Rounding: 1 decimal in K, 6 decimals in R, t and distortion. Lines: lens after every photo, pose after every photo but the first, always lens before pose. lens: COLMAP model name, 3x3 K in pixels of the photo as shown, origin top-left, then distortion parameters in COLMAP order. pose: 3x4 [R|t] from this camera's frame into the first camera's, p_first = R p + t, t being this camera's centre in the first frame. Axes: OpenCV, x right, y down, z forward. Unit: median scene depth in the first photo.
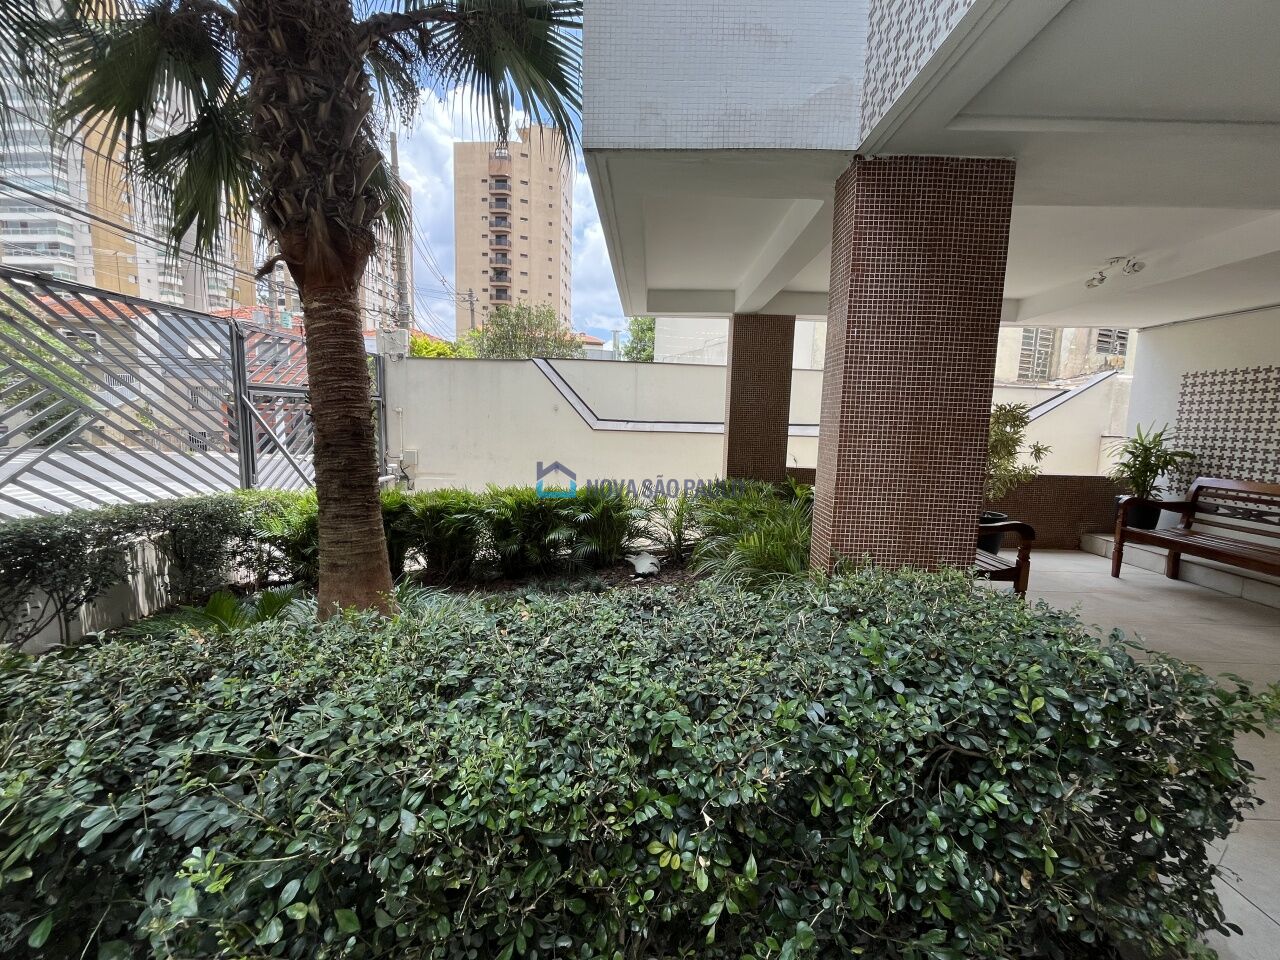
lens RADIAL K [[517.4, 0, 638.0], [0, 517.4, 479.9], [0, 0, 1]] dist [-0.006178, 0.000466]
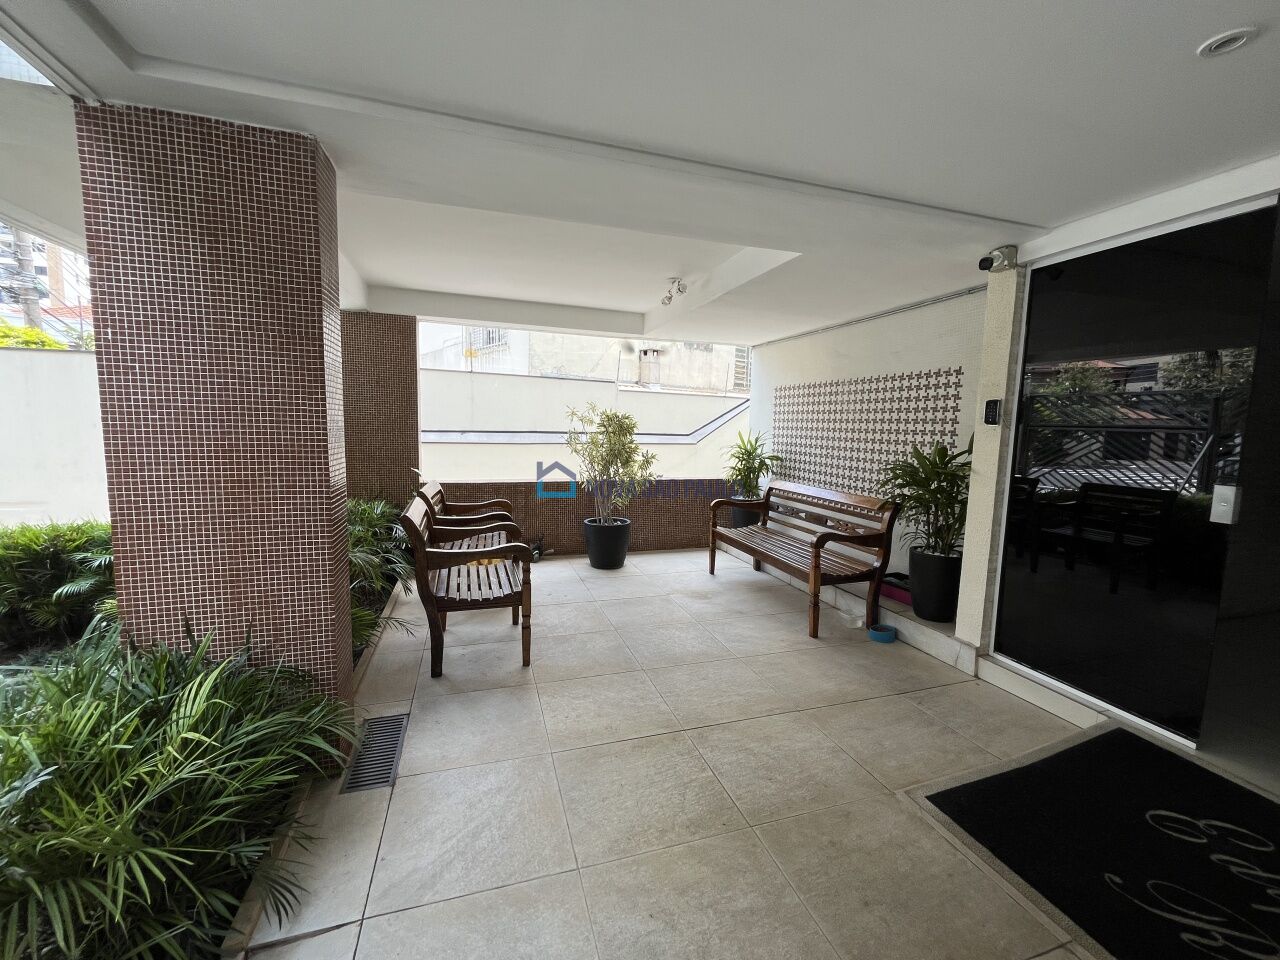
lens RADIAL K [[517.4, 0, 643.0], [0, 517.4, 480.9], [0, 0, 1]] dist [-0.006178, 0.000466]
pose [[0.943158, -0.042618, 0.329600, 0.886896], [0.043056, 0.999055, 0.005974, -0.040631], [-0.329543, 0.008556, 0.944102, 0.032847]]
